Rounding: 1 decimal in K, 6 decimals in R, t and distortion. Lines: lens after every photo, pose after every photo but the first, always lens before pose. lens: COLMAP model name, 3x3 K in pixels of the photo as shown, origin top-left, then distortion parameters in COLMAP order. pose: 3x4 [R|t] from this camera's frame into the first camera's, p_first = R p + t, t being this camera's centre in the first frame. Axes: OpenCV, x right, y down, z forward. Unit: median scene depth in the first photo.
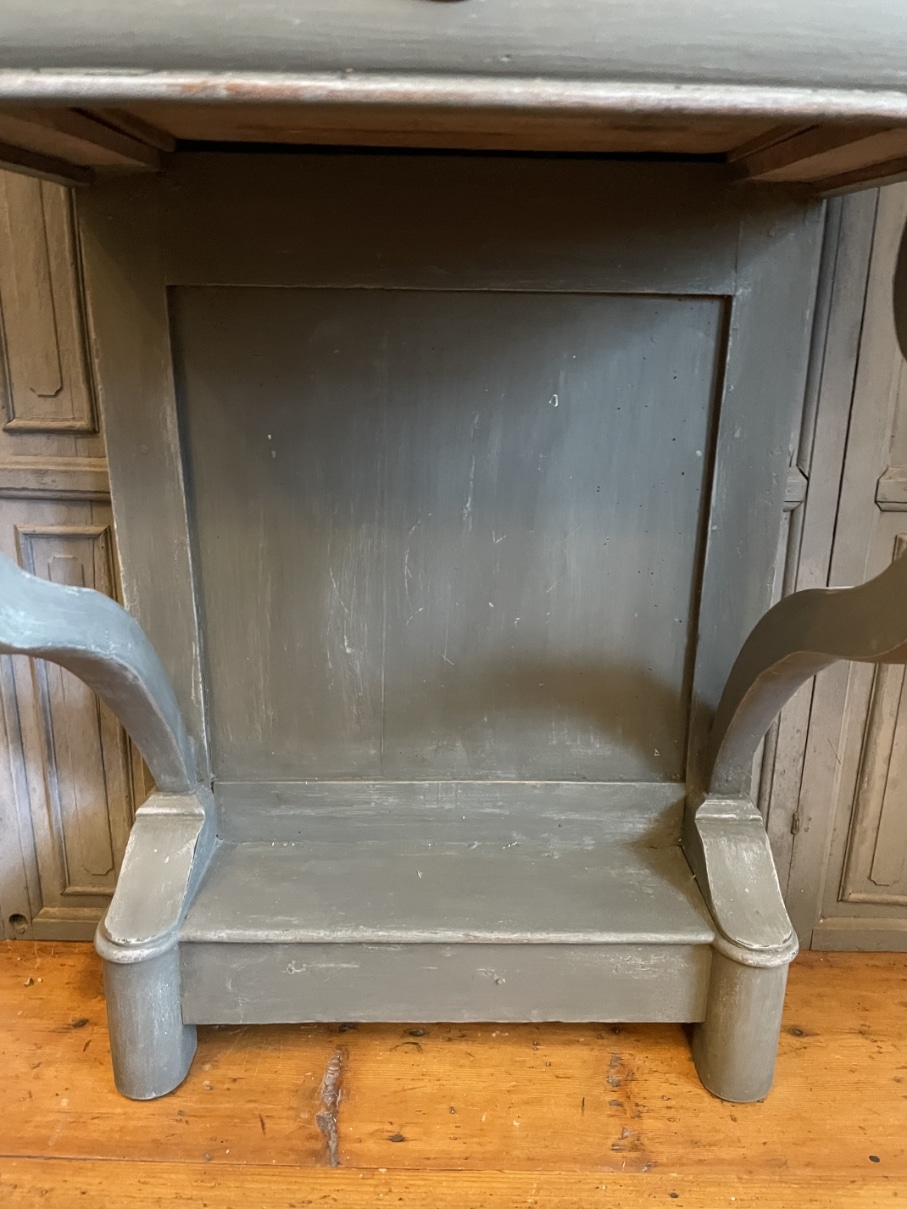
lens RADIAL K [[920.2, 0, 466.4], [0, 920.2, 597.3], [0, 0, 1]] dist [0.083060, -0.117453]
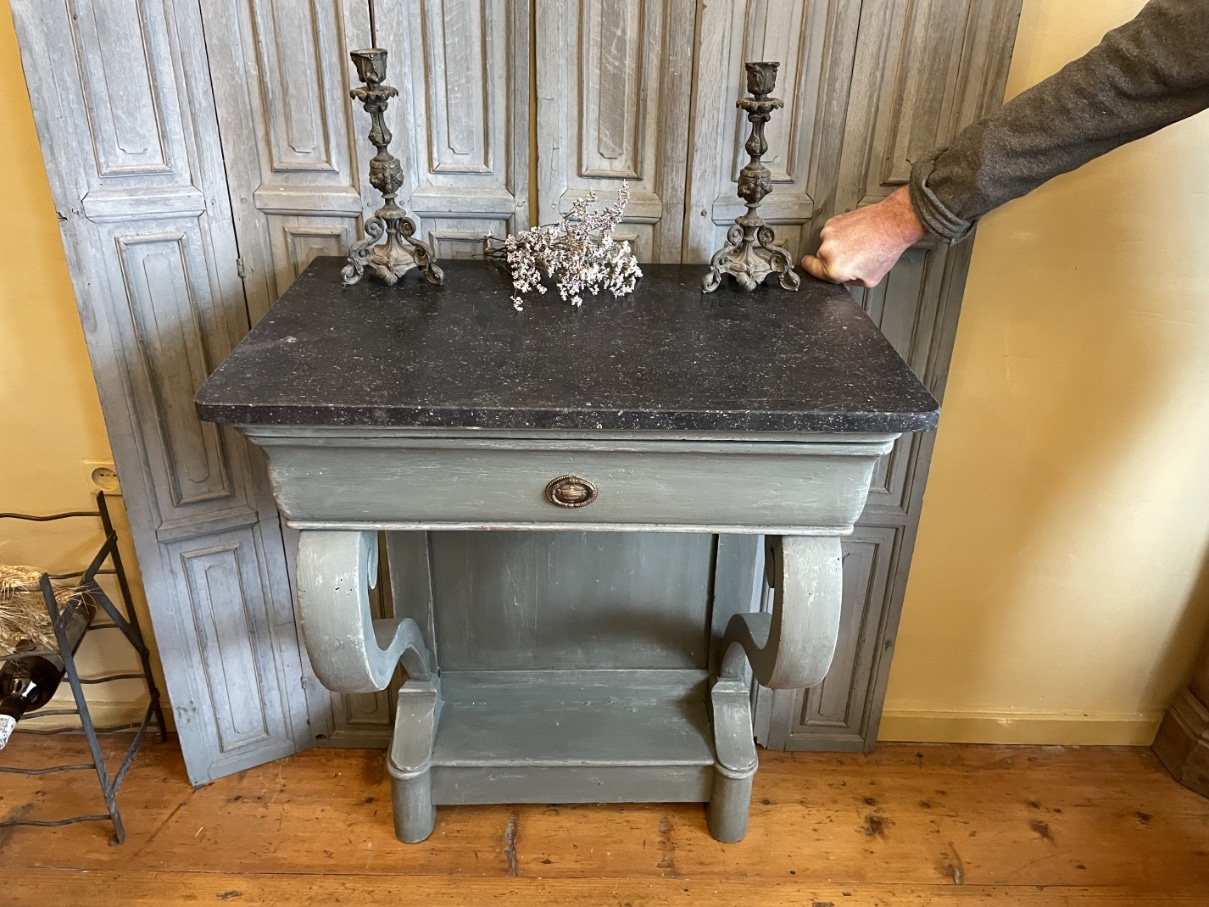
lens RADIAL K [[920.2, 0, 605.6], [0, 920.2, 446.4], [0, 0, 1]] dist [0.083060, -0.117453]
pose [[0.999907, 0.000838, 0.013645, 0.019033], [-0.002965, 0.987654, 0.156622, -0.533110], [-0.013345, -0.156647, 0.987564, -0.717925]]
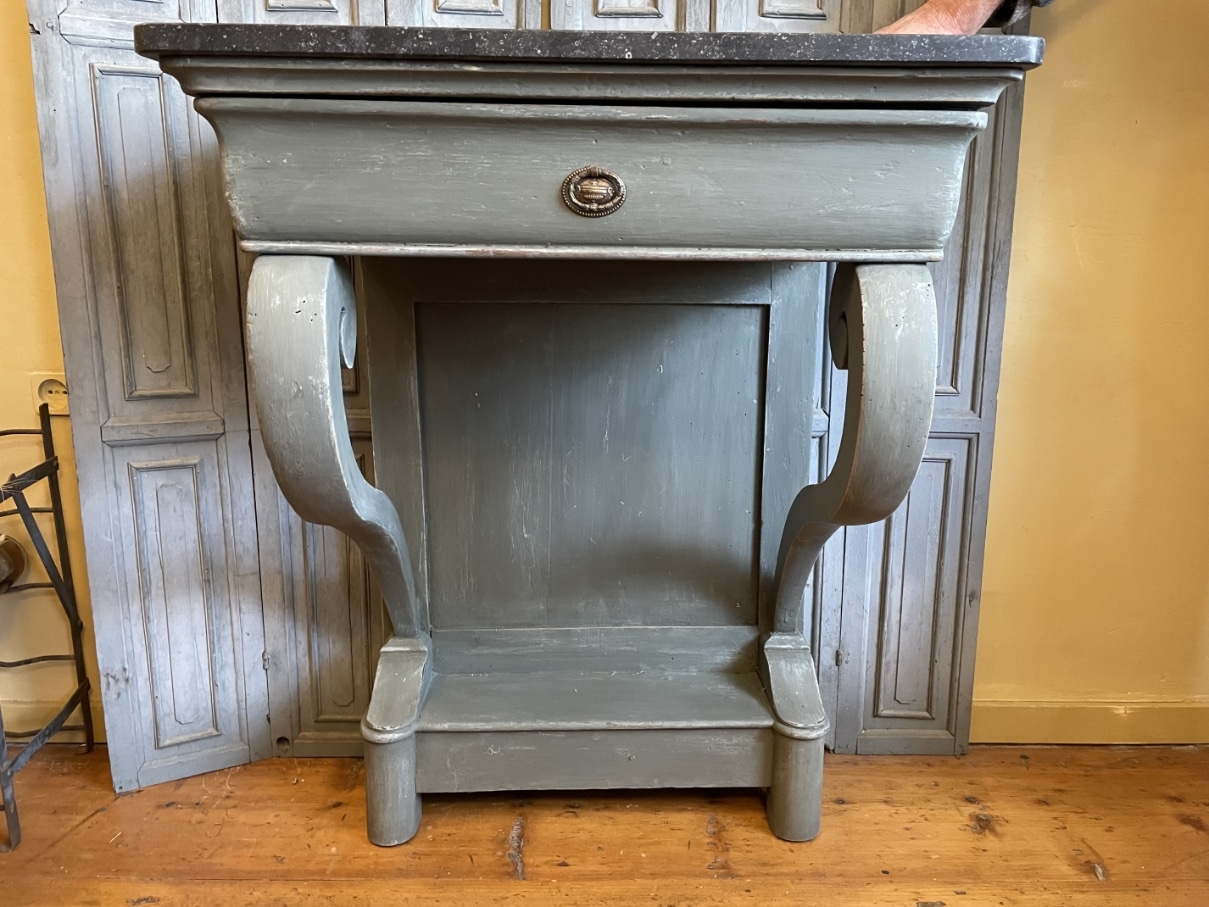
lens RADIAL K [[920.2, 0, 618.0], [0, 920.2, 439.4], [0, 0, 1]] dist [0.083060, -0.117453]
pose [[0.999785, -0.013194, 0.016011, -0.002290], [0.014595, 0.995762, -0.090805, 0.041096], [-0.014745, 0.091020, 0.995740, -0.497924]]
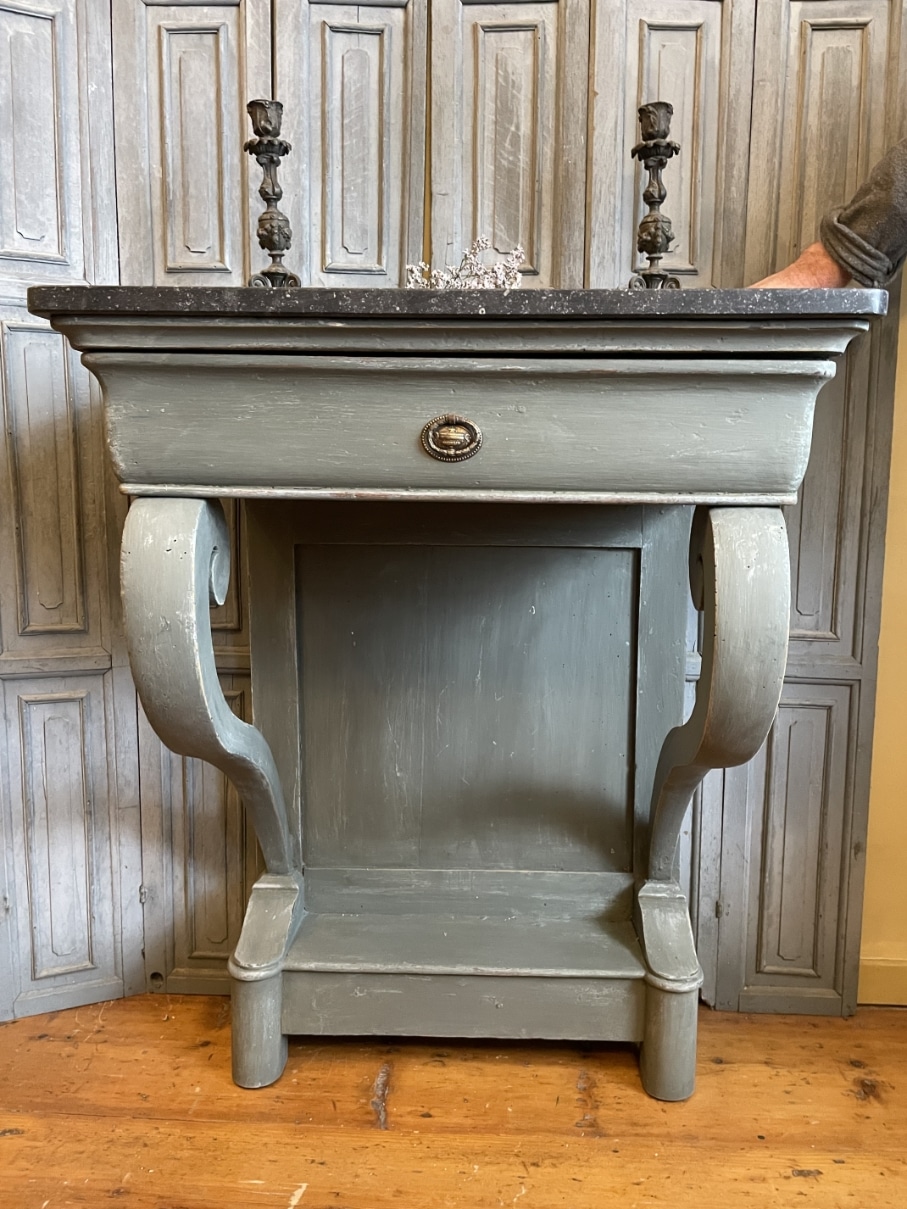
lens RADIAL K [[920.2, 0, 469.4], [0, 920.2, 610.9], [0, 0, 1]] dist [0.083060, -0.117453]
pose [[0.999047, -0.001916, -0.043616, 0.052652], [-0.005564, 0.985299, -0.170748, 0.052768], [0.043302, 0.170828, 0.984349, -0.516288]]
